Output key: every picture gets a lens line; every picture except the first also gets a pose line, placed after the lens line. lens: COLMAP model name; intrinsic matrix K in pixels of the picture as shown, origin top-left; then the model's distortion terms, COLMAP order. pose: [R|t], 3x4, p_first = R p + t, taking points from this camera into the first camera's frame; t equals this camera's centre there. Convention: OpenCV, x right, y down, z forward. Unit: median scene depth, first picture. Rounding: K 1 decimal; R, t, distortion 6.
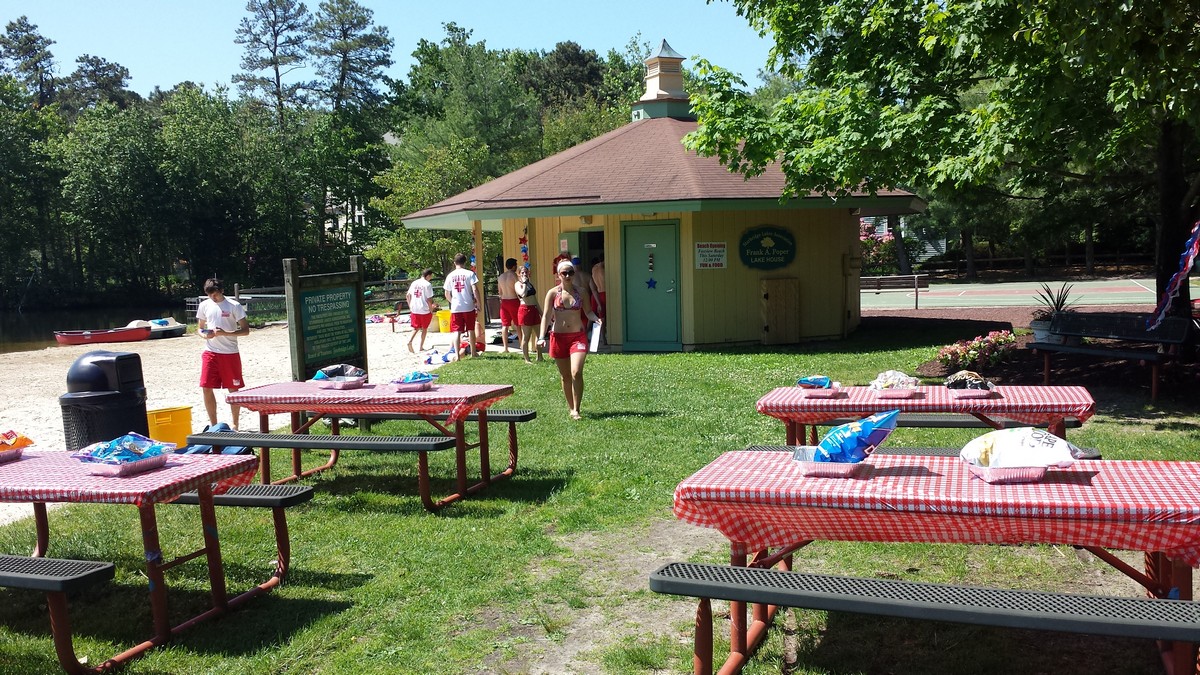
lens RADIAL K [[1147.0, 0, 615.5], [0, 1147.0, 338.7], [0, 0, 1]] dist [0.132651, -0.377167]
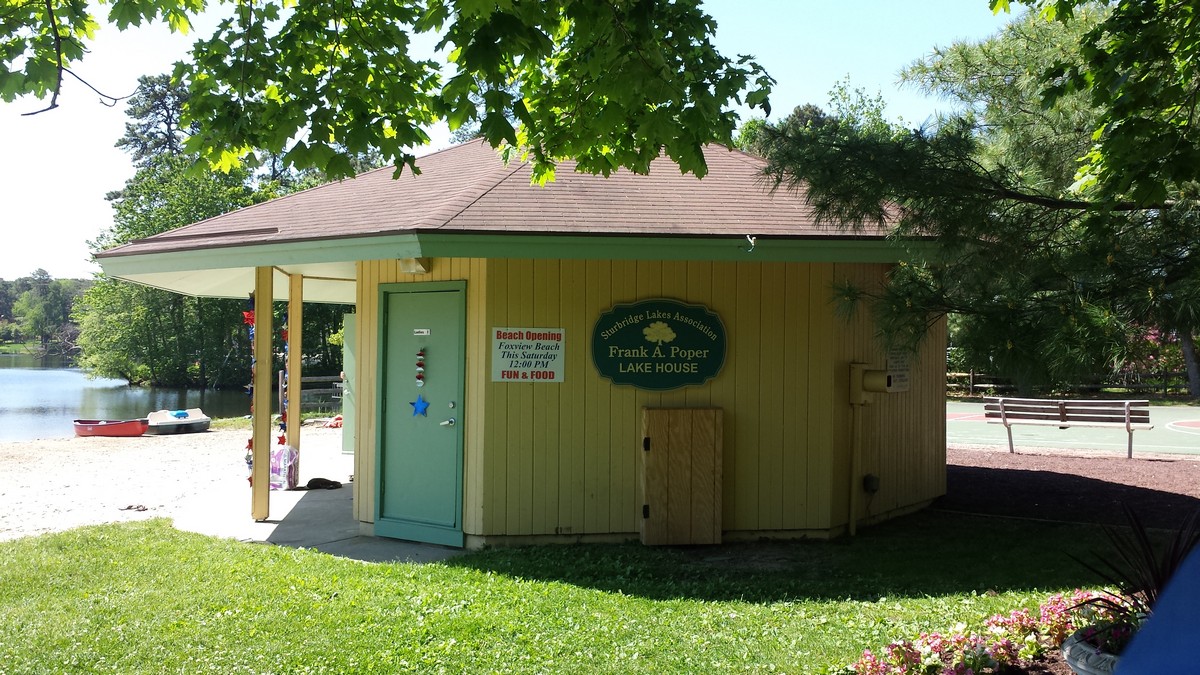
lens RADIAL K [[1147.0, 0, 615.5], [0, 1147.0, 338.7], [0, 0, 1]] dist [0.132651, -0.377167]
pose [[0.960669, 0.028853, -0.276192, 0.249067], [-0.050322, 0.996209, -0.070965, -0.045718], [0.273097, 0.082072, 0.958479, 0.530123]]
